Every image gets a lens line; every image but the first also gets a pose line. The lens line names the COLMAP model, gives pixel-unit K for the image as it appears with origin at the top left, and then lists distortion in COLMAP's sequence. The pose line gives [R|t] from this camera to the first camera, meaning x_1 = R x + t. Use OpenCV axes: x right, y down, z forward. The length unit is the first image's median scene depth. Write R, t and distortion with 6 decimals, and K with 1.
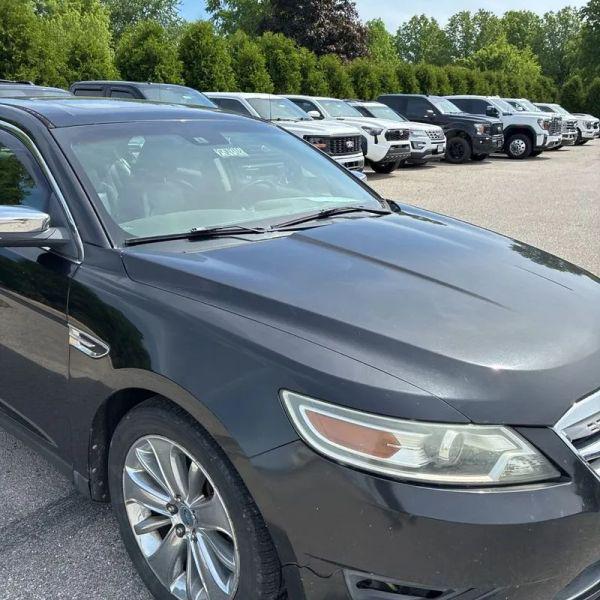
lens RADIAL K [[612.5, 0, 309.8], [0, 612.5, 300.7], [0, 0, 1]] dist [0.020682, 0.000000]
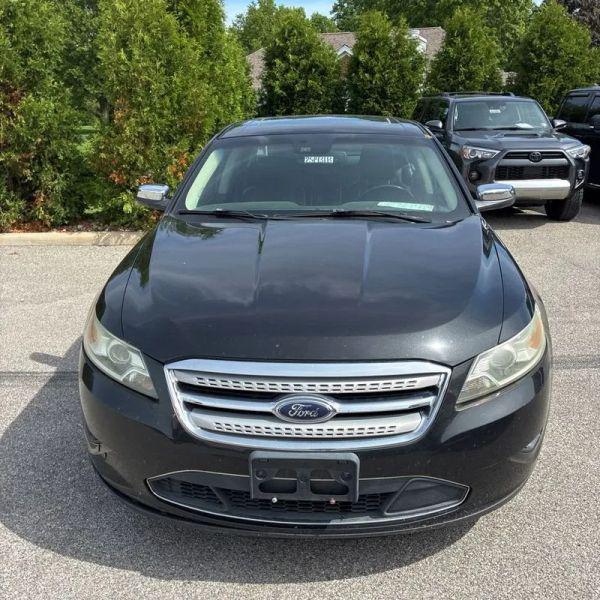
lens RADIAL K [[612.5, 0, 309.2], [0, 612.5, 316.1], [0, 0, 1]] dist [0.020682, 0.000000]
pose [[0.609241, 0.231986, -0.758293, 0.203462], [-0.219103, 0.968271, 0.120189, -0.017138], [0.762115, 0.092920, 0.640739, 0.045071]]
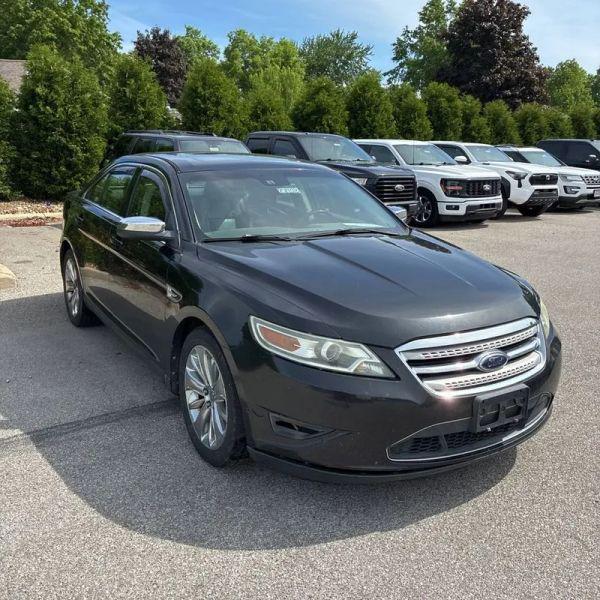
lens RADIAL K [[612.5, 0, 299.5], [0, 612.5, 299.4], [0, 0, 1]] dist [0.020682, 0.000000]
pose [[0.954261, 0.074141, -0.289635, 0.079891], [-0.092920, 0.994335, -0.051613, 0.022707], [0.284167, 0.076165, 0.955745, -0.093770]]
